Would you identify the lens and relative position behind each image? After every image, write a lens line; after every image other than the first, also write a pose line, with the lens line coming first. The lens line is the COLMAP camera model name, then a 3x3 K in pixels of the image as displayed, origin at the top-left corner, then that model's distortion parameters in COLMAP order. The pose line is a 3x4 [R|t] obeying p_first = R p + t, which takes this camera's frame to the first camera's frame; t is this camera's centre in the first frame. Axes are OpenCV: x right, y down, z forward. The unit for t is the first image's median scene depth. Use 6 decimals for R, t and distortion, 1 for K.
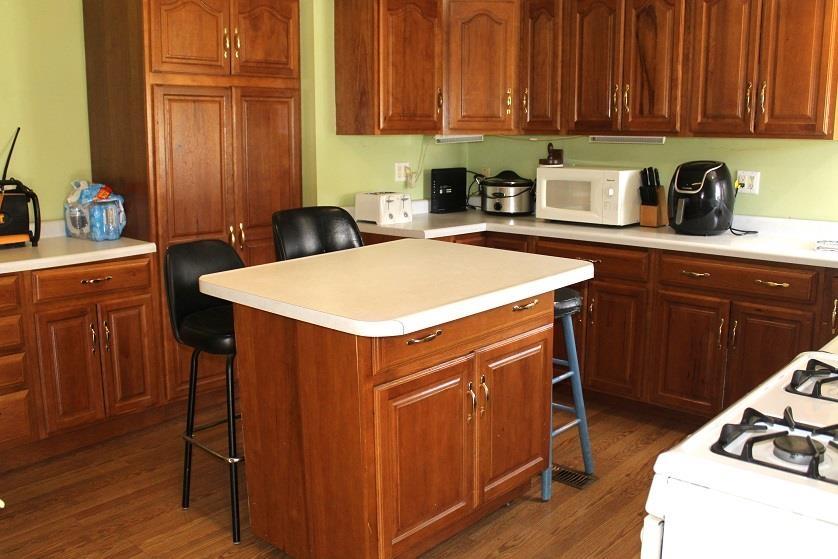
lens RADIAL K [[765.5, 0, 428.9], [0, 765.5, 281.2], [0, 0, 1]] dist [-0.165986, 0.175694]
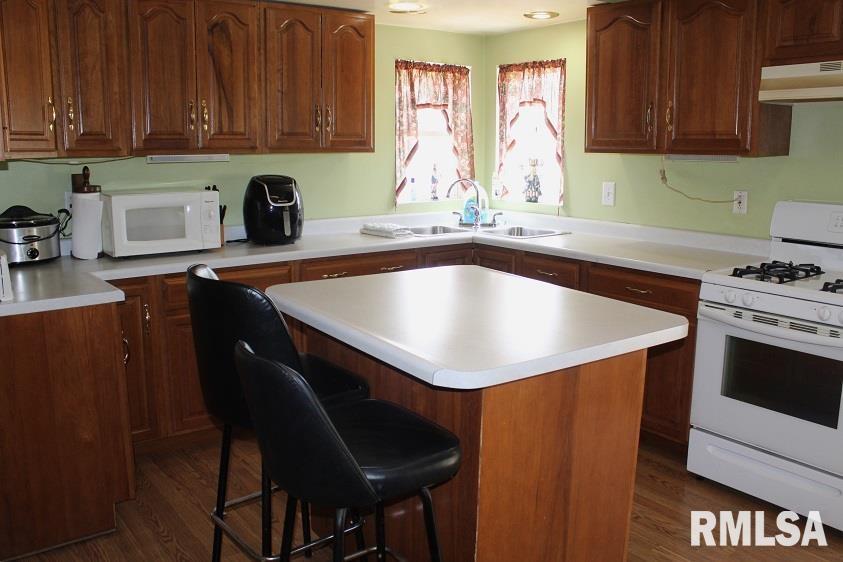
lens RADIAL K [[725.4, 0, 421.5], [0, 725.4, 281.0], [0, 0, 1]] dist [-0.164445, 0.152544]
pose [[0.213355, -0.175228, 0.961132, -0.576323], [0.190041, 0.972436, 0.135103, -0.107452], [-0.958313, 0.153829, 0.240774, 0.550500]]
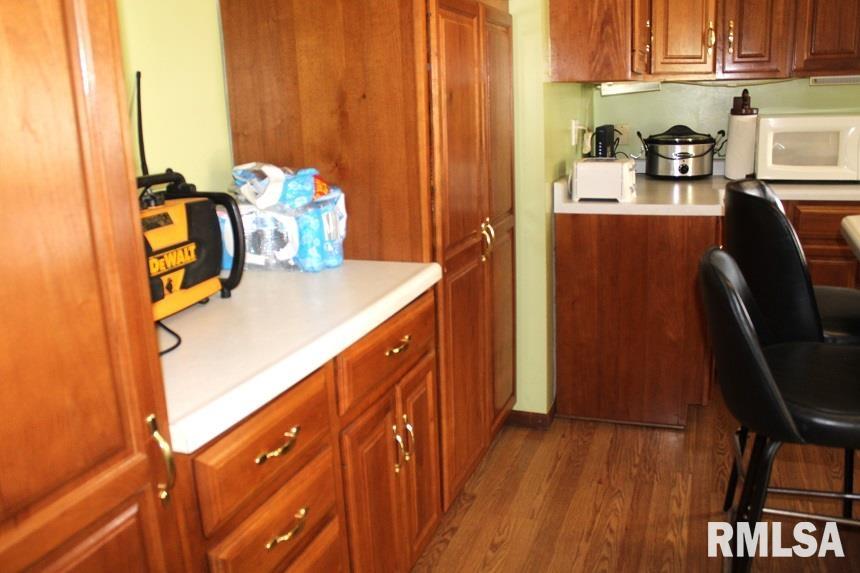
lens RADIAL K [[740.0, 0, 430.0], [0, 740.0, 286.5], [0, 0, 1]] dist [-0.164445, 0.152544]
pose [[0.932739, -0.129462, 0.336508, -0.514822], [0.114481, 0.991357, 0.064076, -0.063941], [-0.341895, -0.021243, 0.939498, 0.420851]]
